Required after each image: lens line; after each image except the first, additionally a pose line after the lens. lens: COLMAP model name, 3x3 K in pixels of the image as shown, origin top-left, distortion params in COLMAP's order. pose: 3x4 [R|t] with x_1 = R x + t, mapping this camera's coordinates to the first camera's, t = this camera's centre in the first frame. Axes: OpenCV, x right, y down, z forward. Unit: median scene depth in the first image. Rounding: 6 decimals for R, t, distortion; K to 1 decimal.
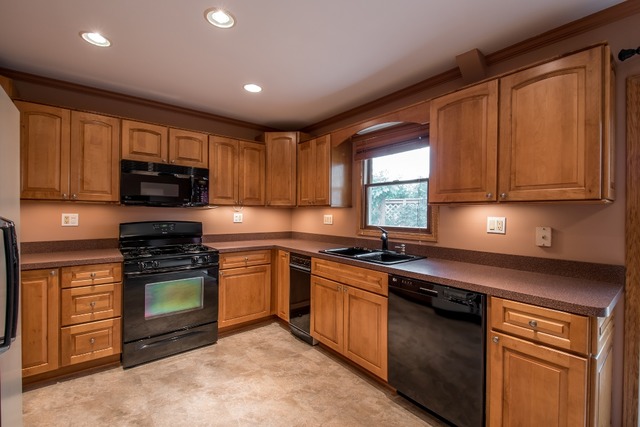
lens RADIAL K [[278.4, 0, 321.3], [0, 278.4, 217.7], [0, 0, 1]] dist [-0.000684, -0.000622]
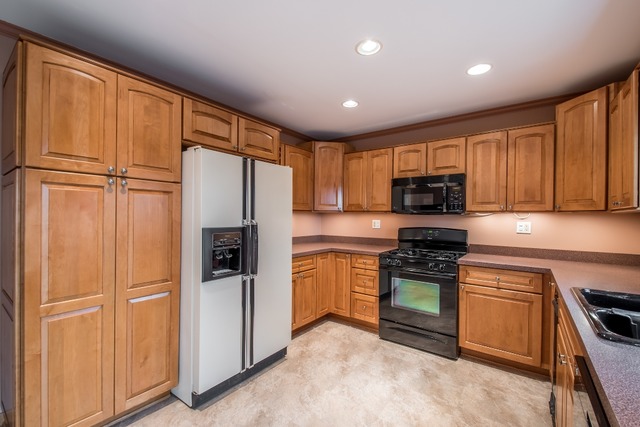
lens RADIAL K [[278.4, 0, 321.3], [0, 278.4, 217.7], [0, 0, 1]] dist [-0.000684, -0.000622]
pose [[0.239062, -0.001572, -0.971003, 0.443256], [-0.025834, 0.999634, -0.007979, -0.007138], [0.970661, 0.026993, 0.238934, 0.351798]]
